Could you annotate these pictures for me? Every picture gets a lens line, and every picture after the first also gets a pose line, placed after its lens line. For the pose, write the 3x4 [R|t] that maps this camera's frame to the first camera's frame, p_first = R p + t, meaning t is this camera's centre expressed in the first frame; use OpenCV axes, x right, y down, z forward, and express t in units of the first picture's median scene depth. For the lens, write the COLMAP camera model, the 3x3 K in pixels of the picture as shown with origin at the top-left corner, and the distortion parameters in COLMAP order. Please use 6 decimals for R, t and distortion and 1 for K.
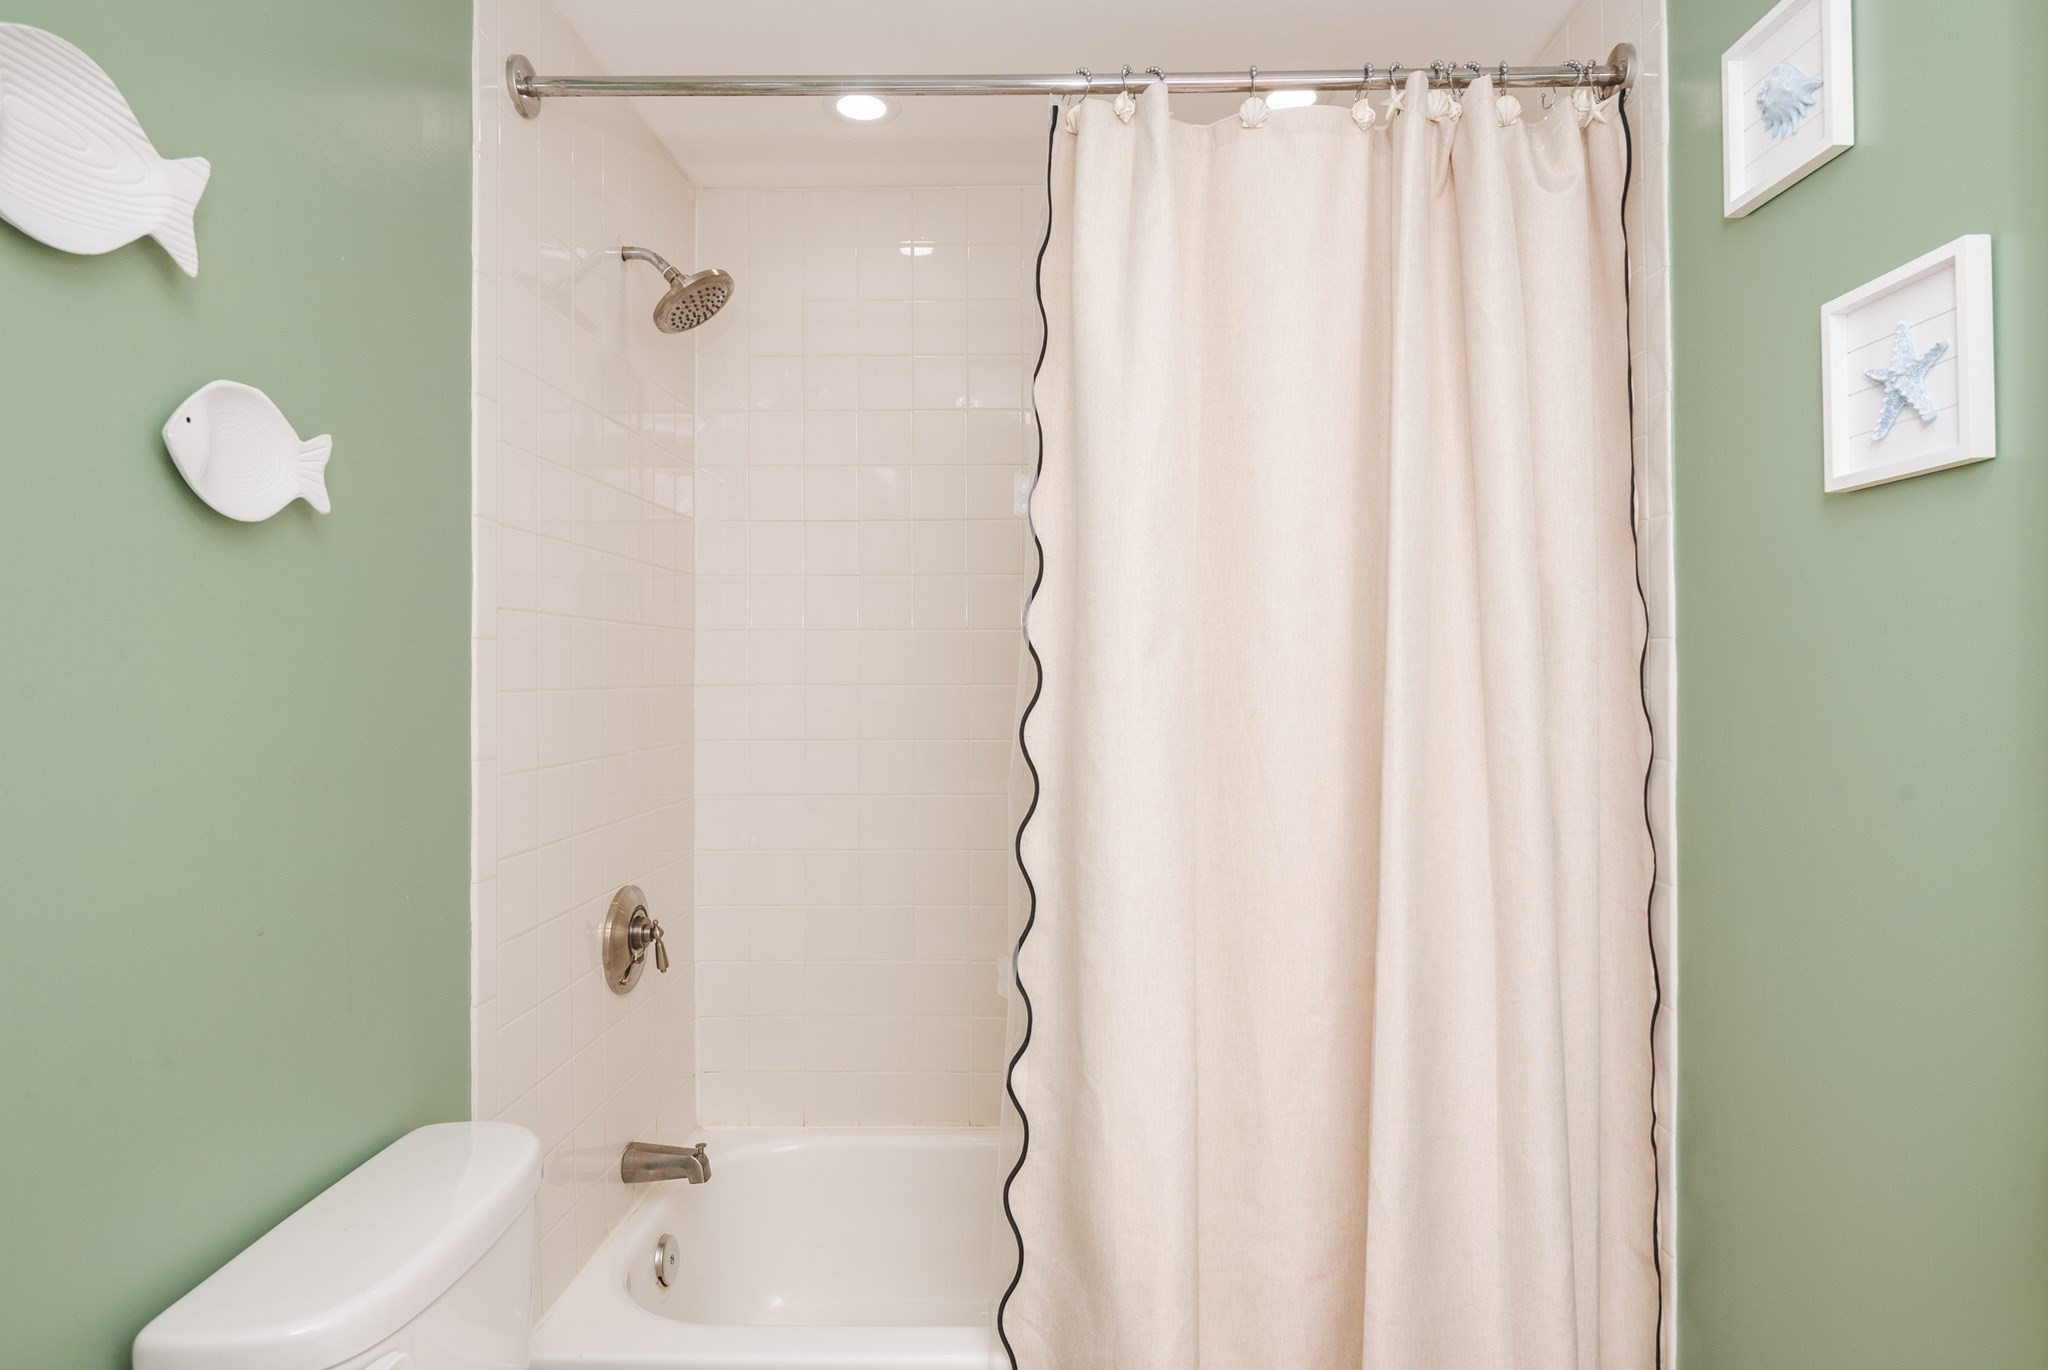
lens RADIAL K [[1076.1, 0, 1039.4], [0, 1076.1, 675.9], [0, 0, 1]] dist [-0.019908, -0.008187]
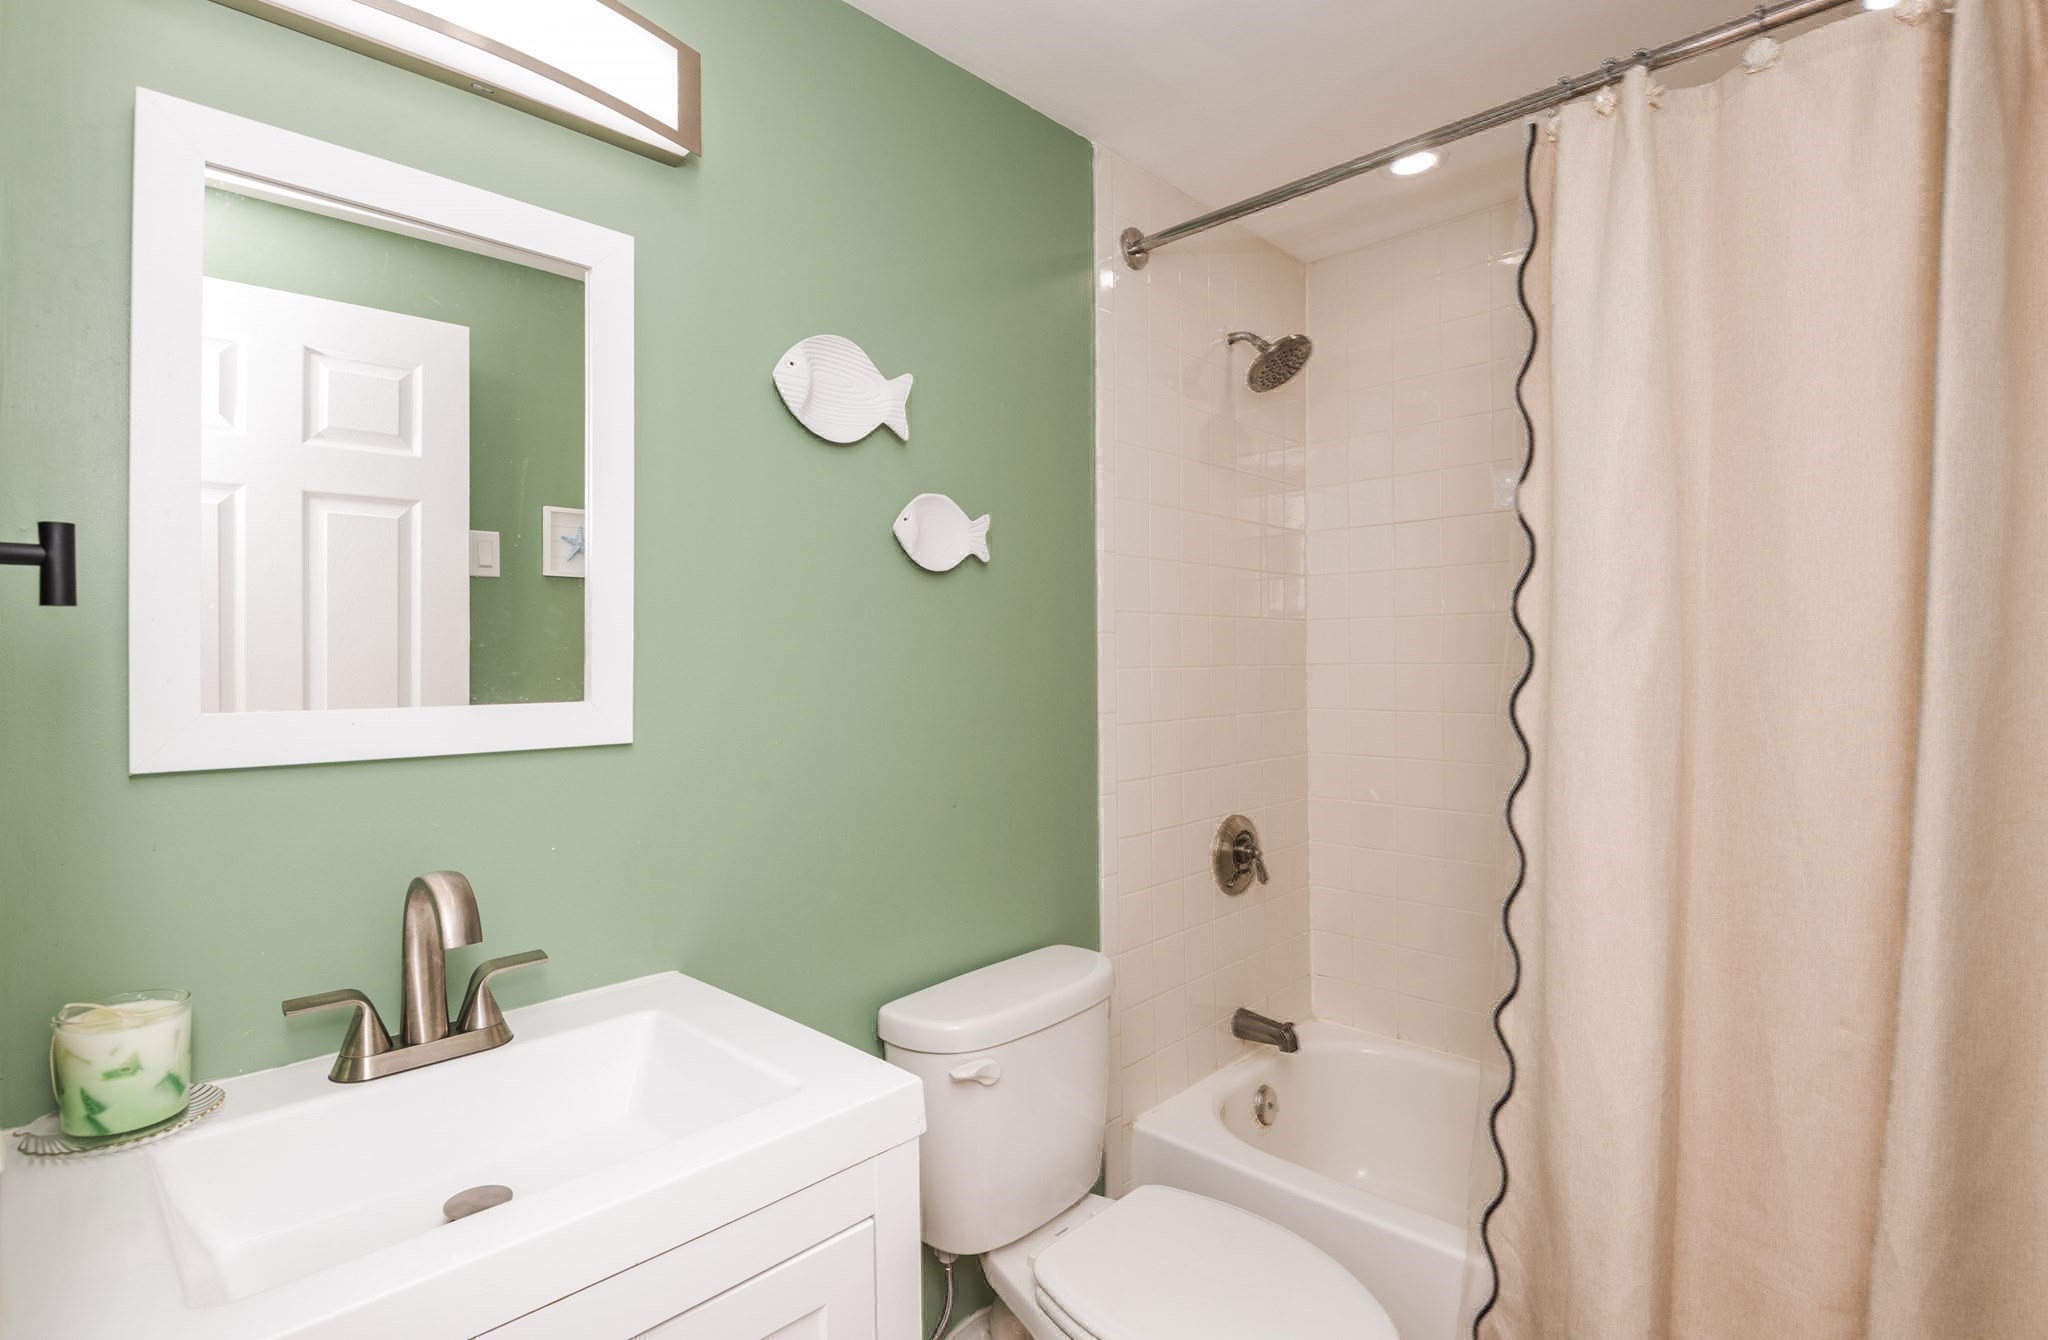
lens RADIAL K [[947.4, 0, 1024.5], [0, 947.4, 670.8], [0, 0, 1]] dist [-0.053677, -0.000617]
pose [[0.713773, 0.004795, -0.700361, 0.281810], [0.005808, 0.999902, 0.012765, 0.001170], [0.700353, -0.013179, 0.713675, -0.018092]]
